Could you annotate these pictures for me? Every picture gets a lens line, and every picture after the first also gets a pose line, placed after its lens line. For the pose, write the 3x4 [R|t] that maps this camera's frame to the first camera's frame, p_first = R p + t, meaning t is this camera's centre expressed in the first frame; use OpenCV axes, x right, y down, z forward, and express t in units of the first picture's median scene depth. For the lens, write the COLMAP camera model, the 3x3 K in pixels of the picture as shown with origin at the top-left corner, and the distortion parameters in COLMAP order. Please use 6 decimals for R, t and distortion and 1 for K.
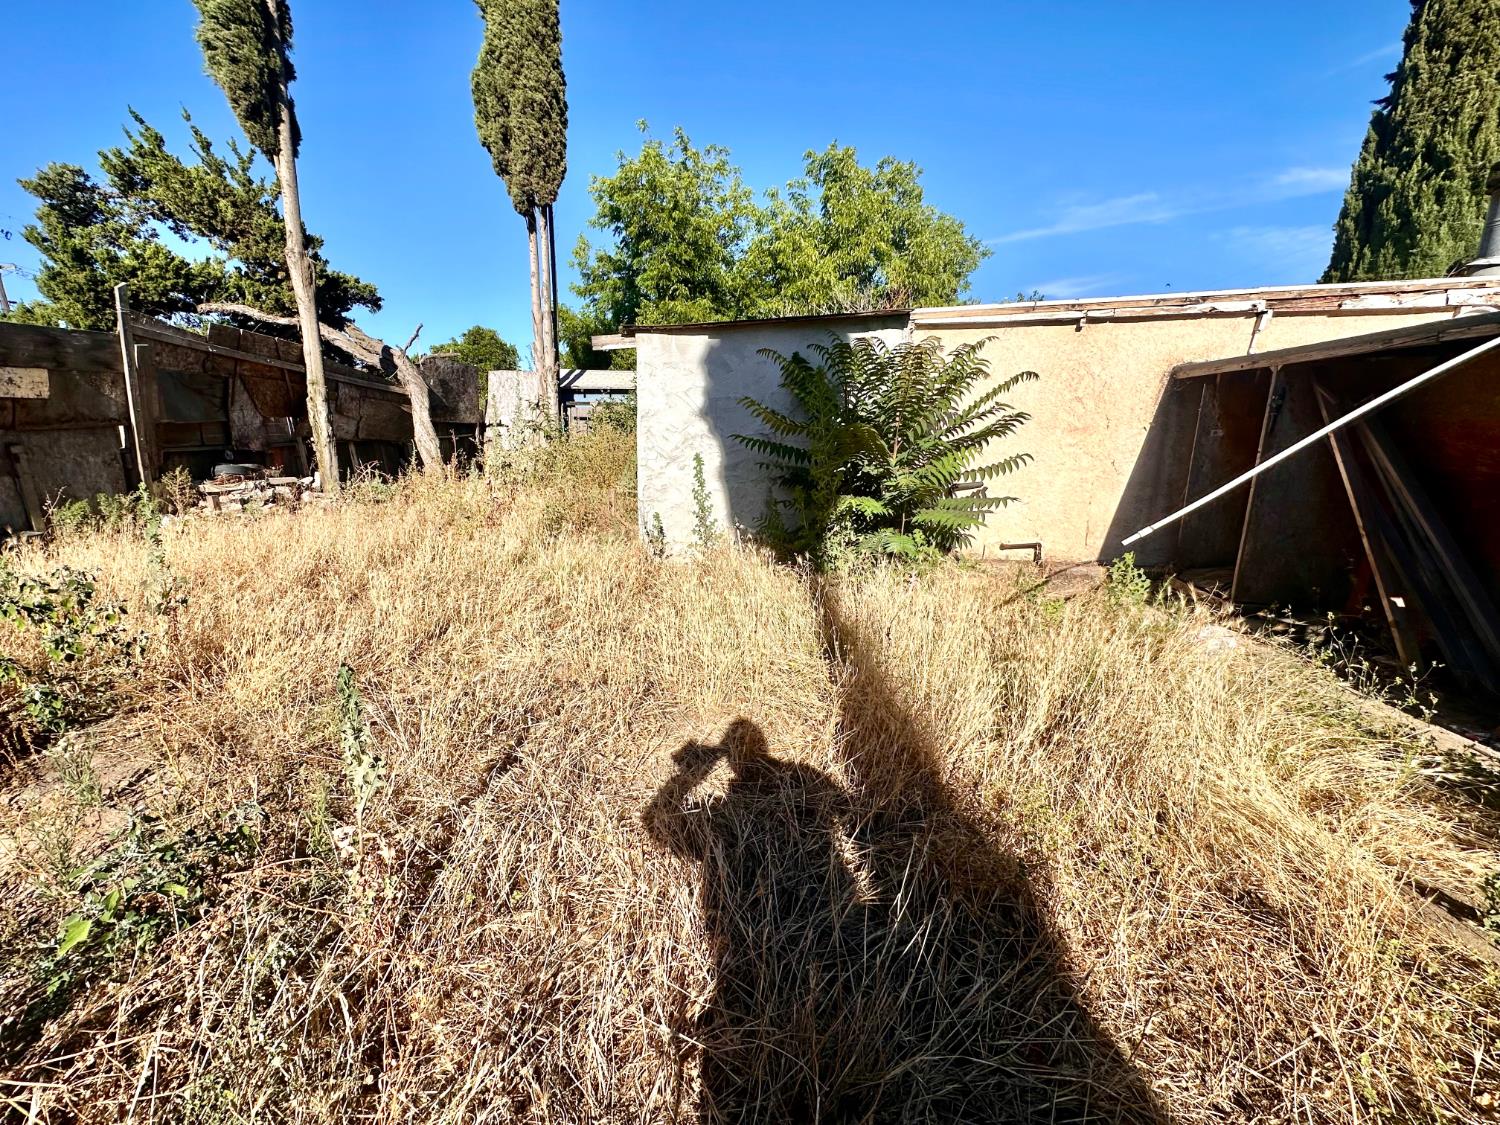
lens RADIAL K [[599.5, 0, 752.5], [0, 599.5, 560.6], [0, 0, 1]] dist [-0.002524, 0.000771]
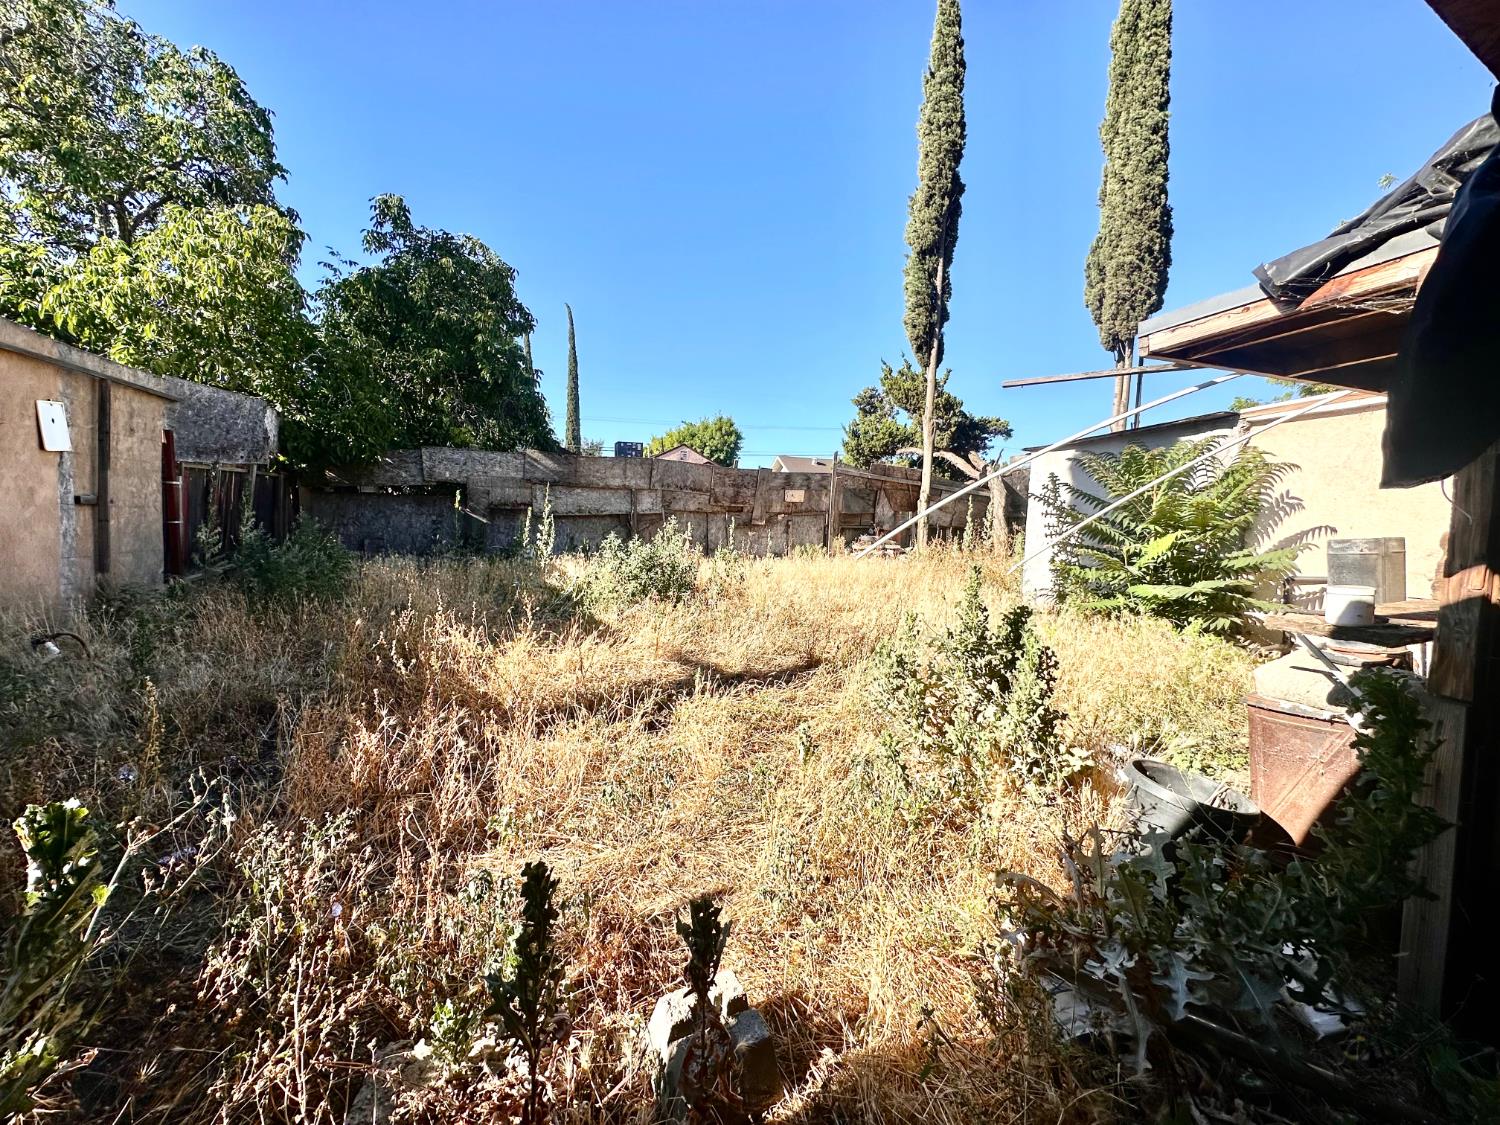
lens RADIAL K [[599.5, 0, 752.5], [0, 599.5, 560.6], [0, 0, 1]] dist [-0.002524, 0.000771]
pose [[0.441376, 0.073780, -0.894284, 0.515597], [-0.219648, 0.975179, -0.027953, 0.037473], [0.870024, 0.208765, 0.446626, -0.104249]]
